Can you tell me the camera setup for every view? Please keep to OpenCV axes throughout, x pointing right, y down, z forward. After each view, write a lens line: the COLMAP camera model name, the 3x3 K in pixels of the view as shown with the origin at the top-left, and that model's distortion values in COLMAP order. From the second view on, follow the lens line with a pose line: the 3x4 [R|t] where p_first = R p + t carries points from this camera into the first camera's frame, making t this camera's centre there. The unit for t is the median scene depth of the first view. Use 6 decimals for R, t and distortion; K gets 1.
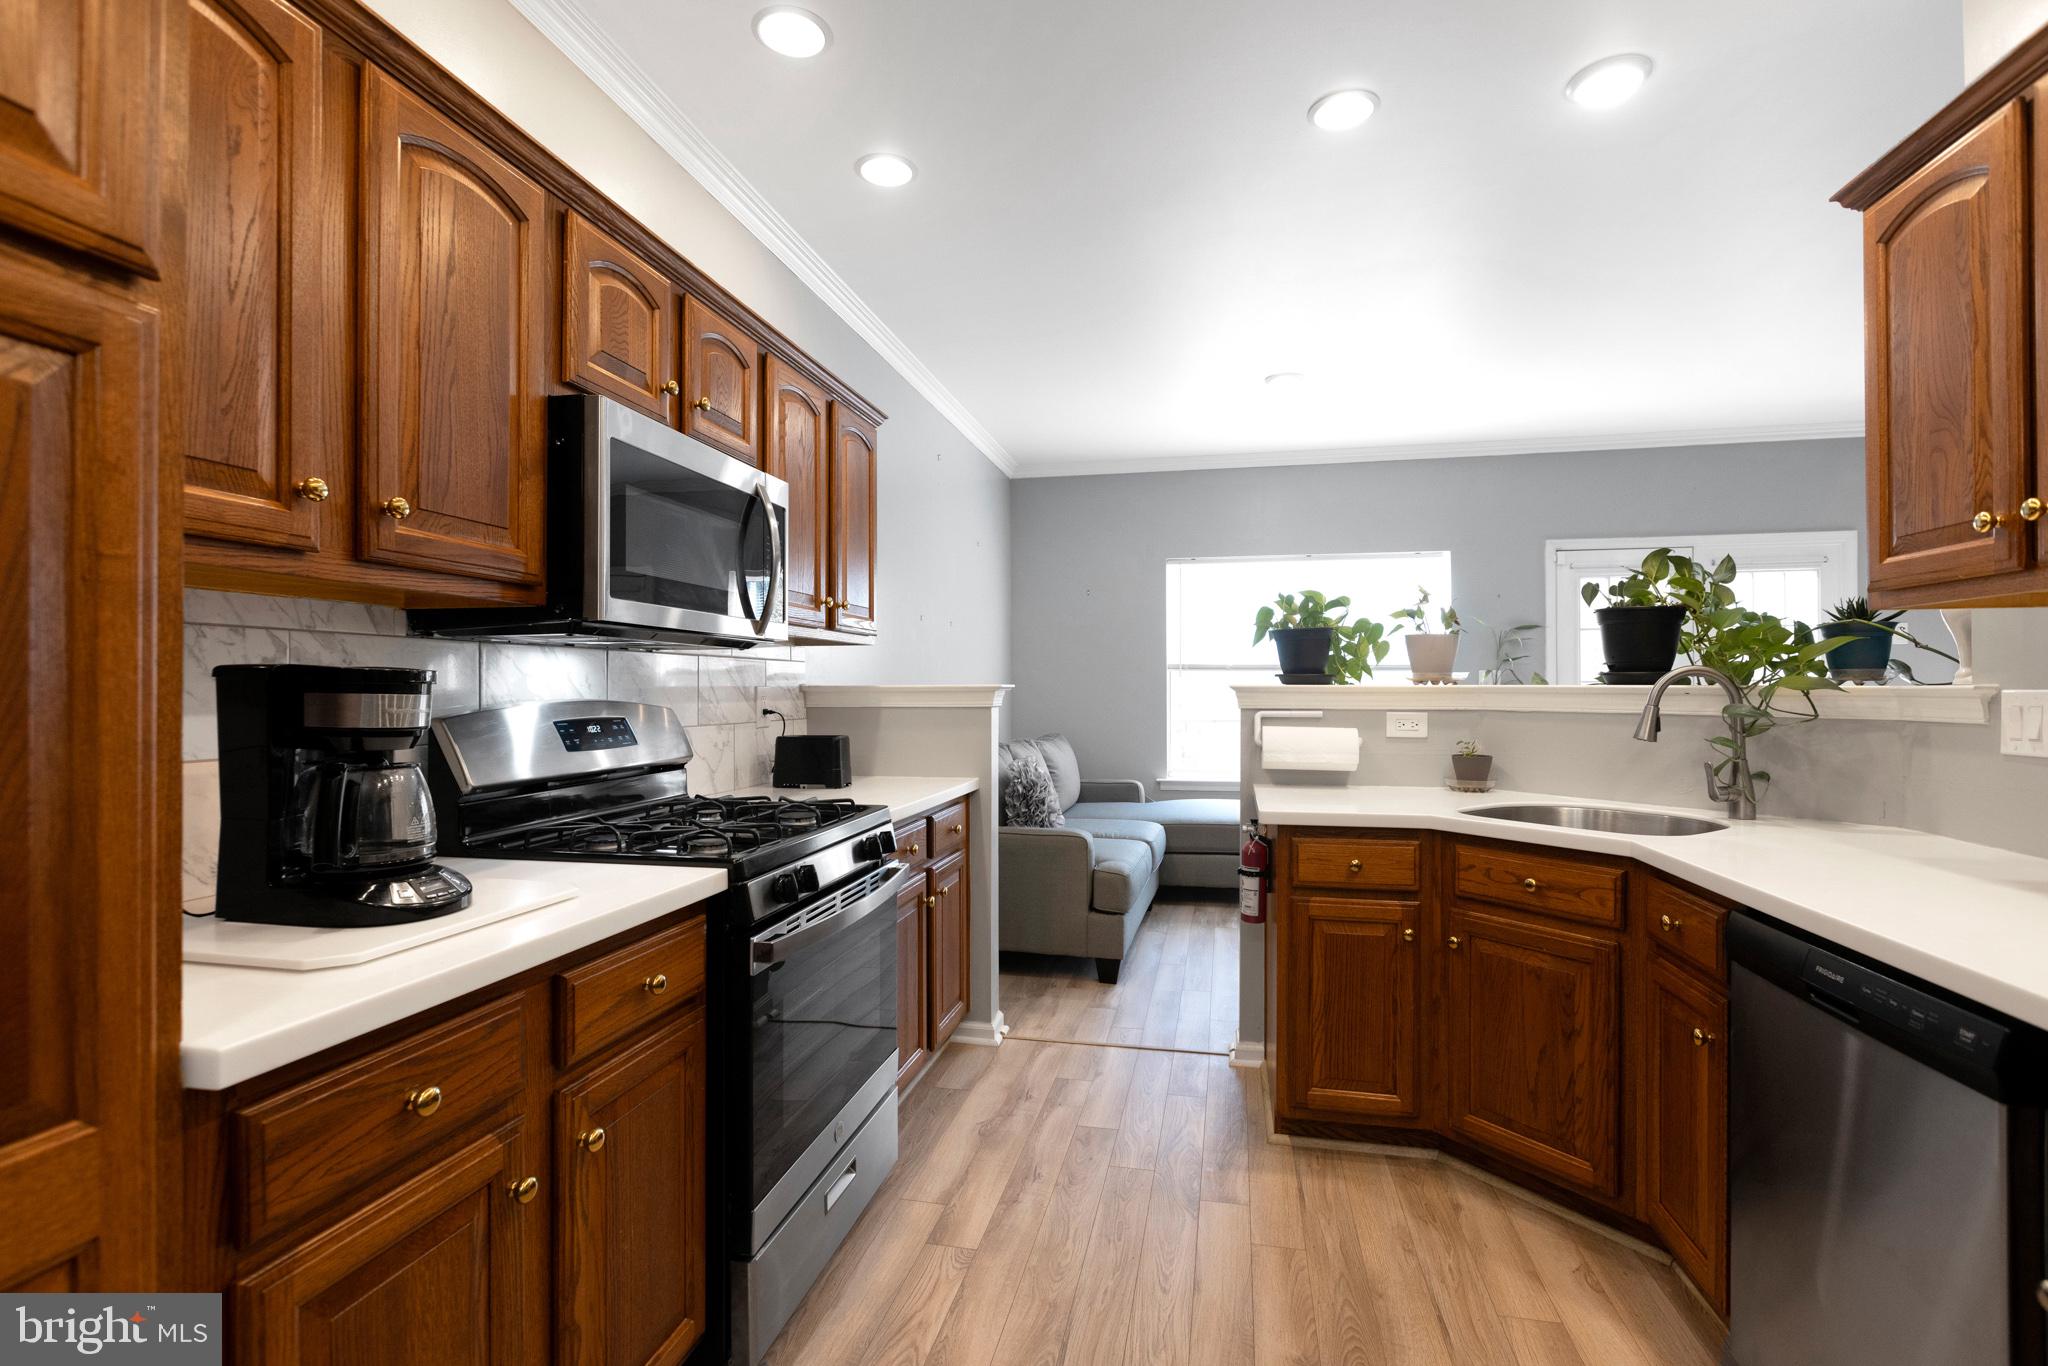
lens RADIAL K [[933.5, 0, 1035.8], [0, 933.5, 686.5], [0, 0, 1]] dist [-0.000426, -0.000738]
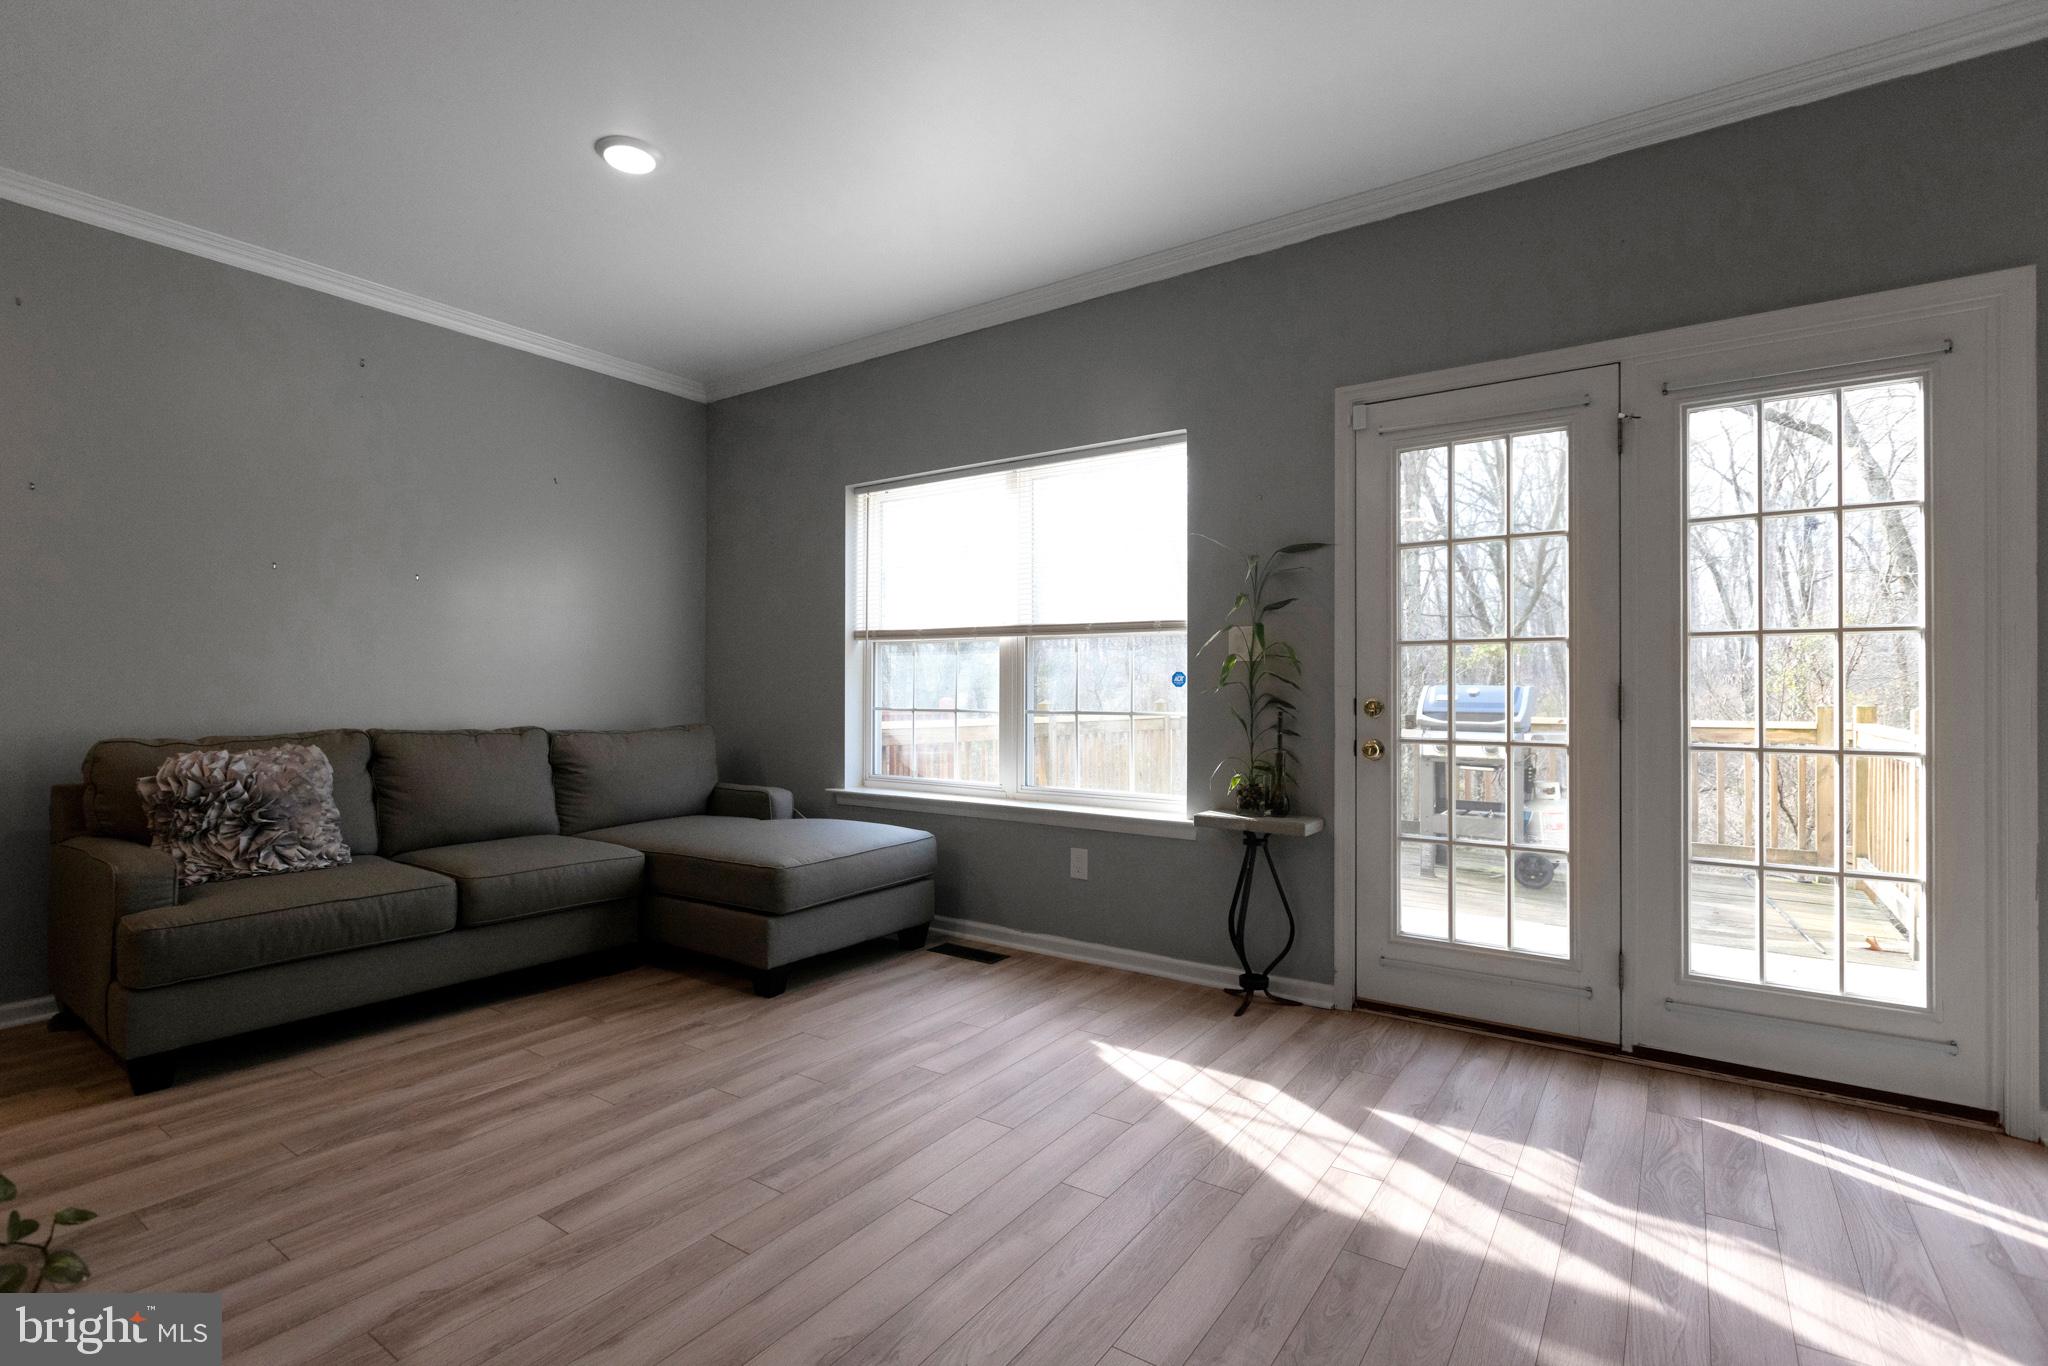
lens RADIAL K [[933.5, 0, 1019.0], [0, 933.5, 674.2], [0, 0, 1]] dist [-0.000426, -0.000738]
pose [[0.914183, -0.003449, -0.405287, 0.593406], [0.001413, 0.999985, -0.005322, 0.015548], [0.405299, 0.004293, 0.914174, 0.413492]]
